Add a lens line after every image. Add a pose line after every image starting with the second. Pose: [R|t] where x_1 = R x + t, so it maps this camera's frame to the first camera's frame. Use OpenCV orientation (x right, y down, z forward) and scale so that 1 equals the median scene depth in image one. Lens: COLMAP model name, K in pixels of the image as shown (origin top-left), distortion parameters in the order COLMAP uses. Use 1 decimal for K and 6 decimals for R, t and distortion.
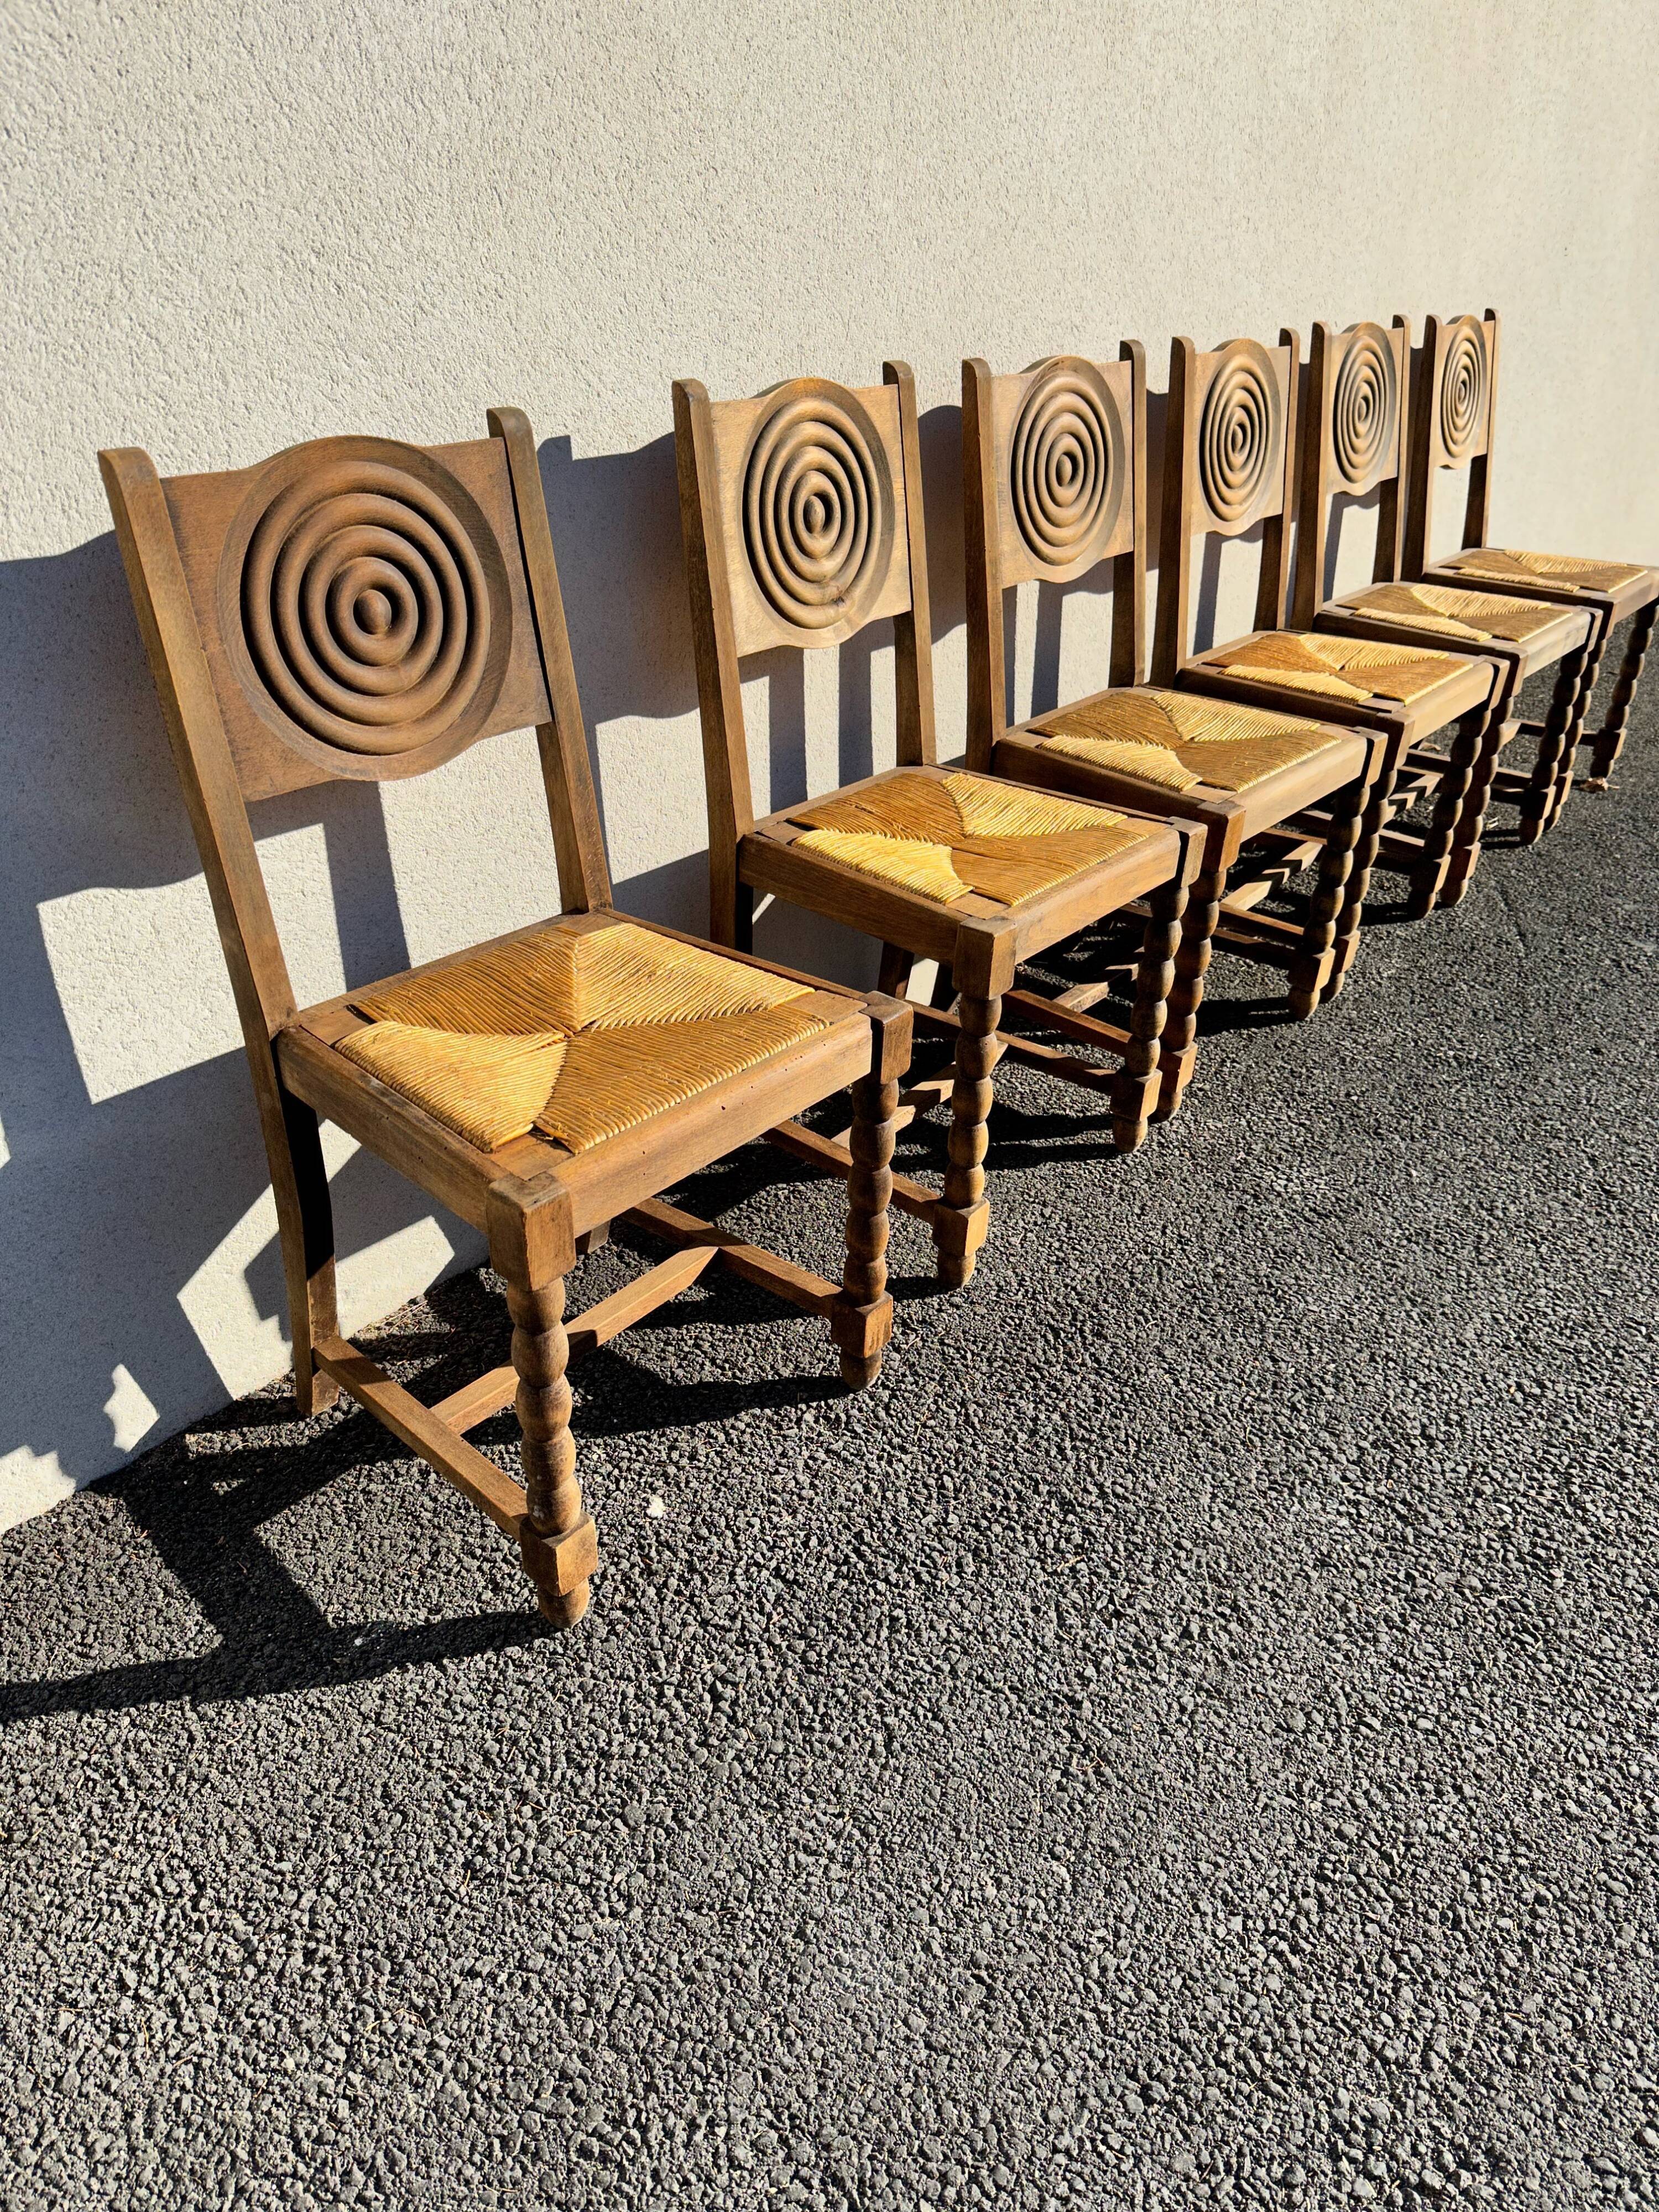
lens RADIAL K [[1514.1, 0, 853.3], [0, 1514.1, 1096.3], [0, 0, 1]] dist [0.032268, 0.002901]
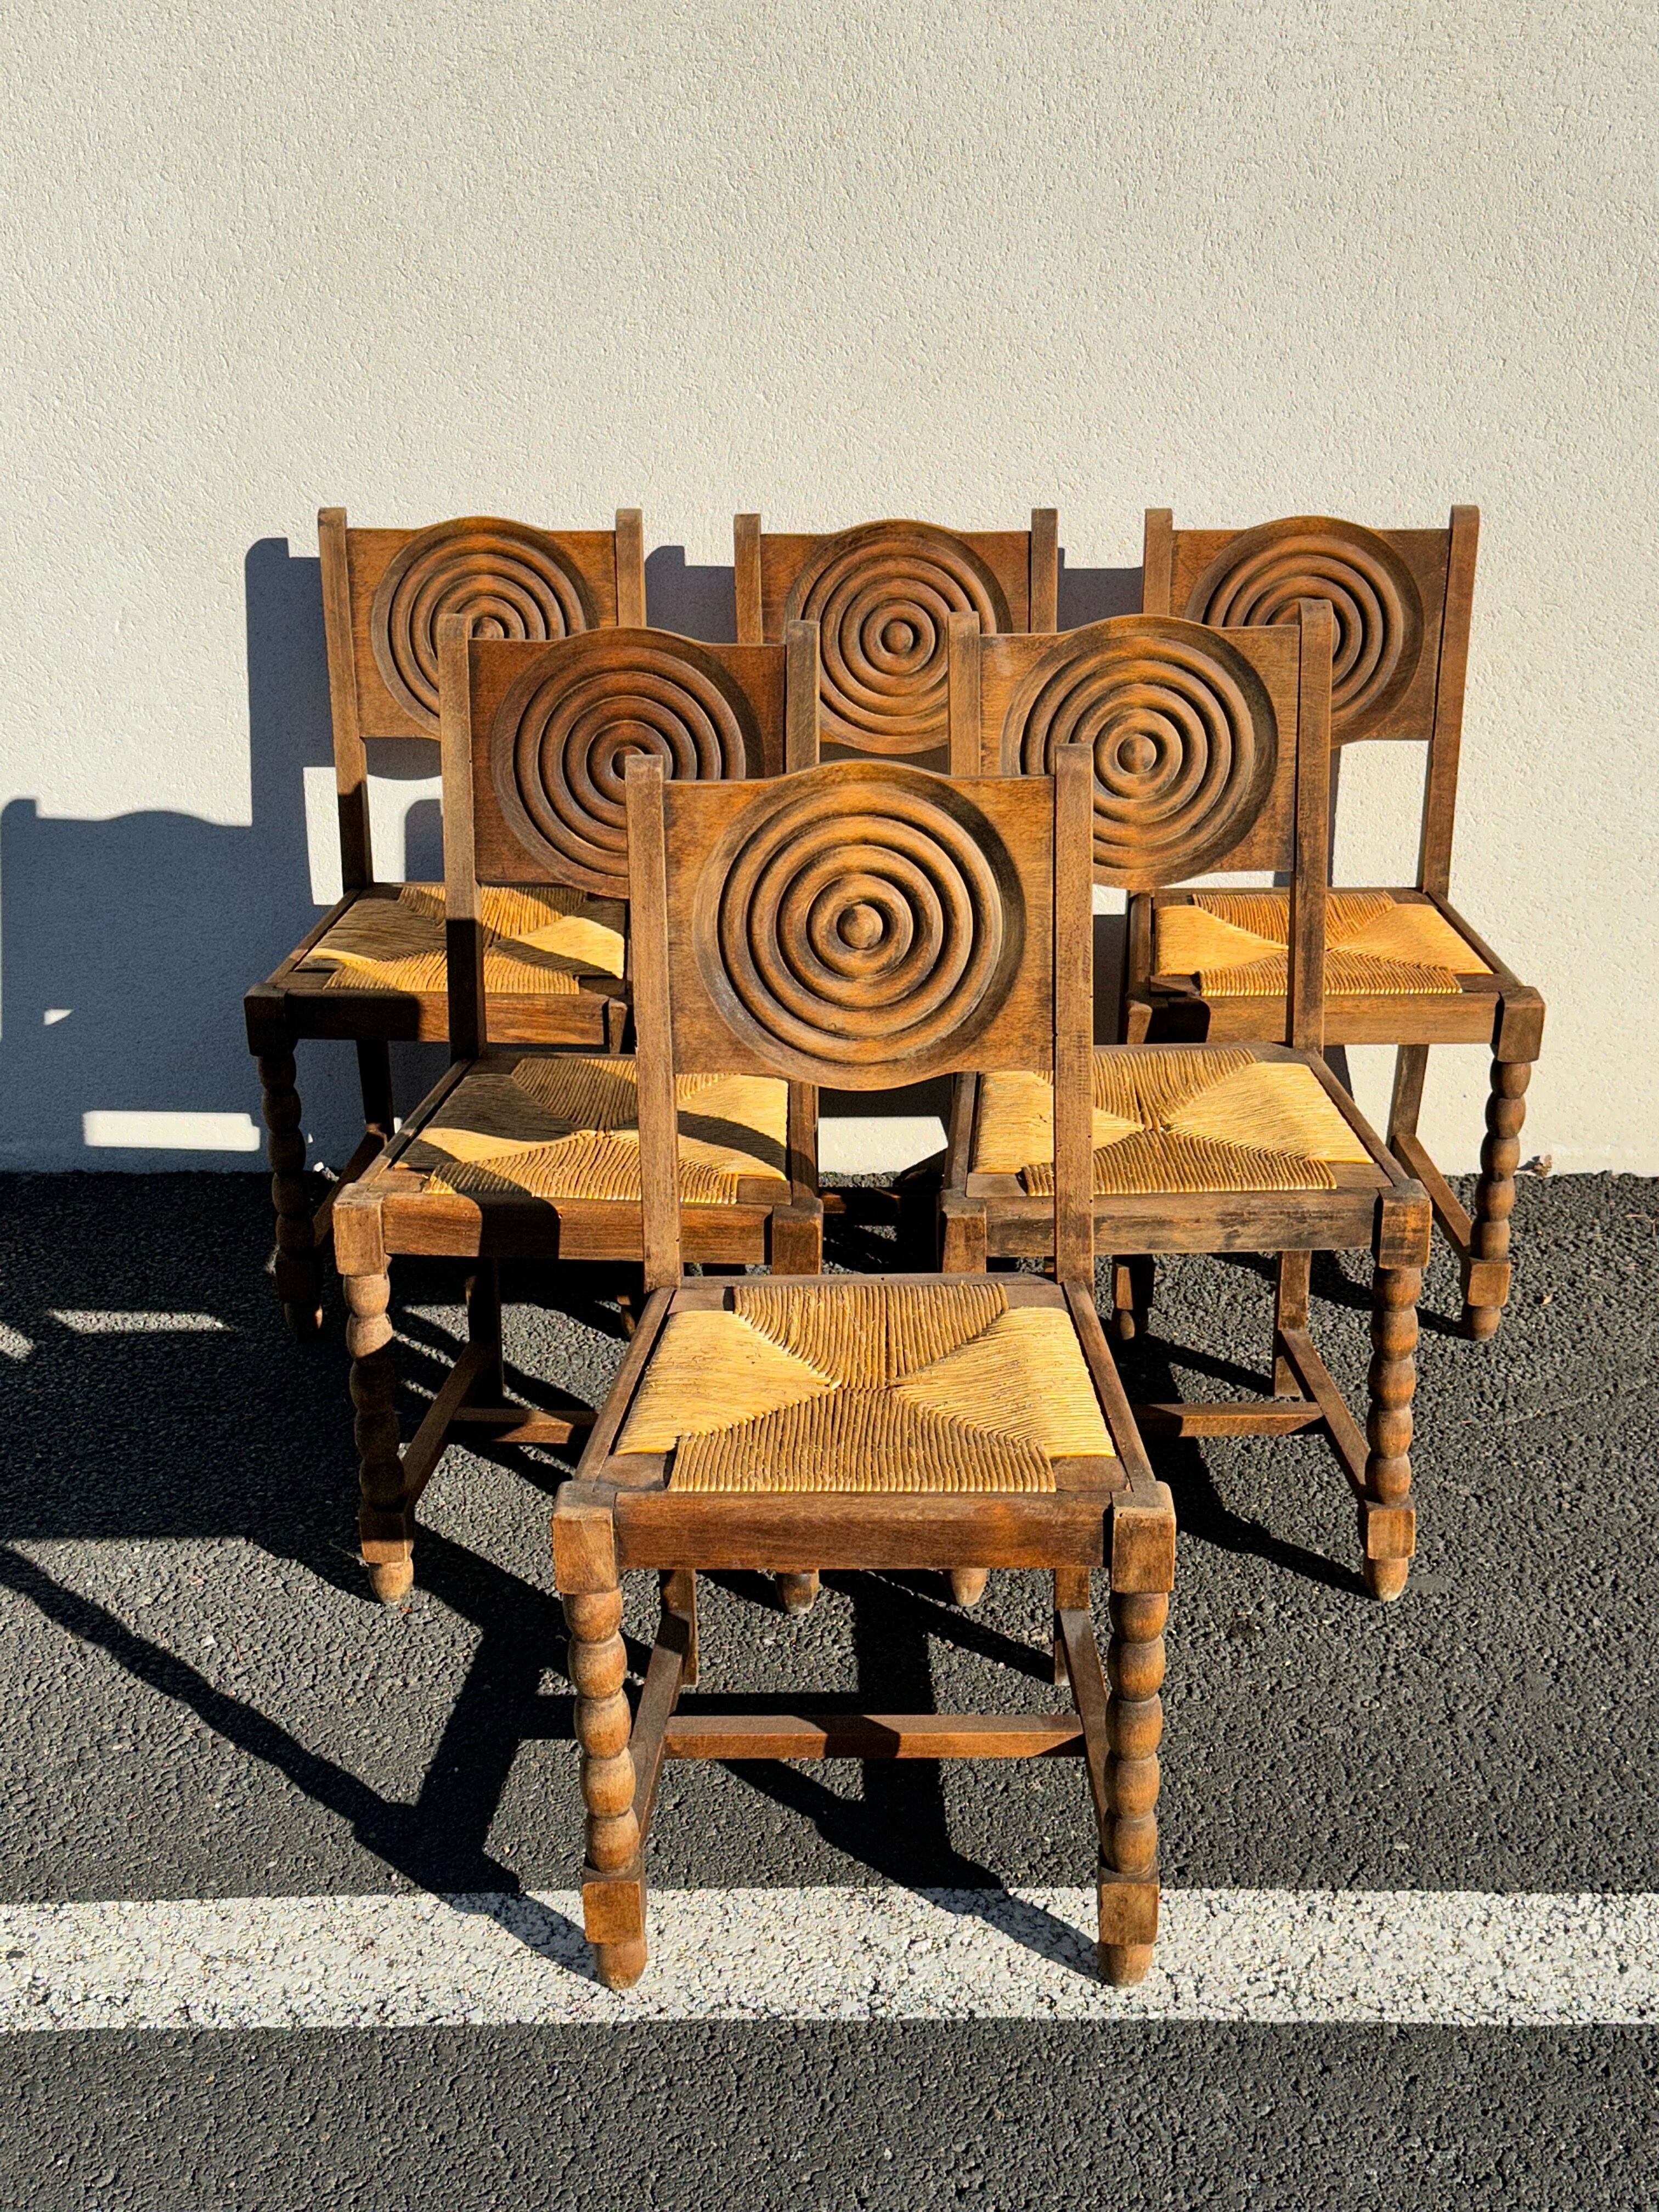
lens RADIAL K [[2467.6, 0, 851.0], [0, 2467.6, 1123.3], [0, 0, 1]] dist [0.096964, 0.000000]
pose [[0.605302, 0.286974, -0.742466, 1.989577], [-0.381913, 0.923081, 0.045426, -0.320323], [0.698392, 0.256061, 0.668342, 0.141596]]
